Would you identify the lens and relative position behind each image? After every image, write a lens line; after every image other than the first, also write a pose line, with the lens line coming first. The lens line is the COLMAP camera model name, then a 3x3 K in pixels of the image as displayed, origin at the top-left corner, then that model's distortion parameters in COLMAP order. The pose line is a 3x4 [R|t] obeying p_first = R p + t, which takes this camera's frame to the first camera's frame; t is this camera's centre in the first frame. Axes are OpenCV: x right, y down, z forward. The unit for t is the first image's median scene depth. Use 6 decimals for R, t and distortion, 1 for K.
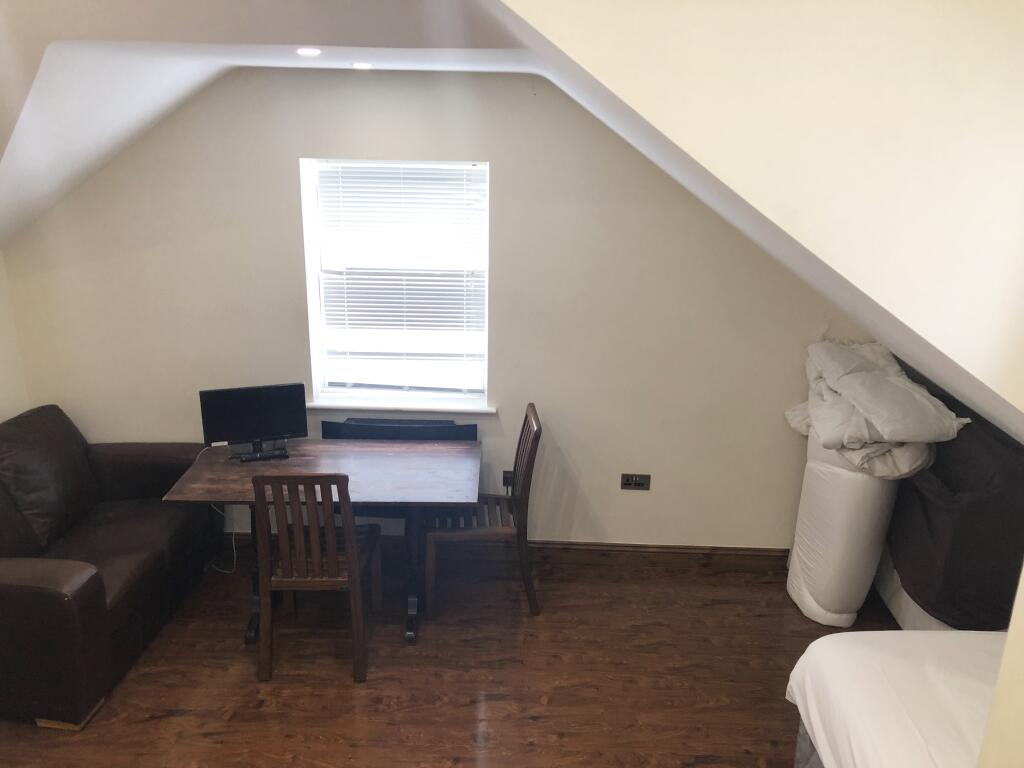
lens RADIAL K [[815.6, 0, 511.9], [0, 815.6, 384.5], [0, 0, 1]] dist [0.032719, -0.047494]
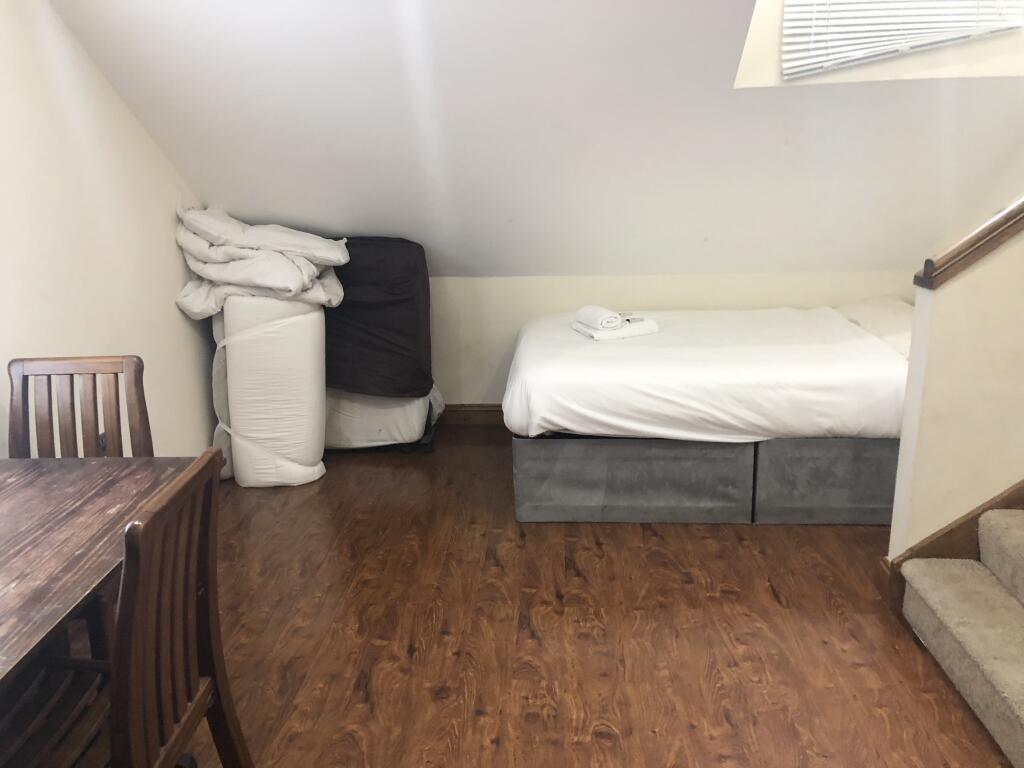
lens RADIAL K [[815.6, 0, 512.2], [0, 815.6, 383.9], [0, 0, 1]] dist [0.032719, -0.047494]
pose [[0.059612, -0.300303, 0.951979, -0.626629], [0.323453, 0.908033, 0.266185, -0.002861], [-0.944365, 0.292053, 0.151263, 0.703024]]
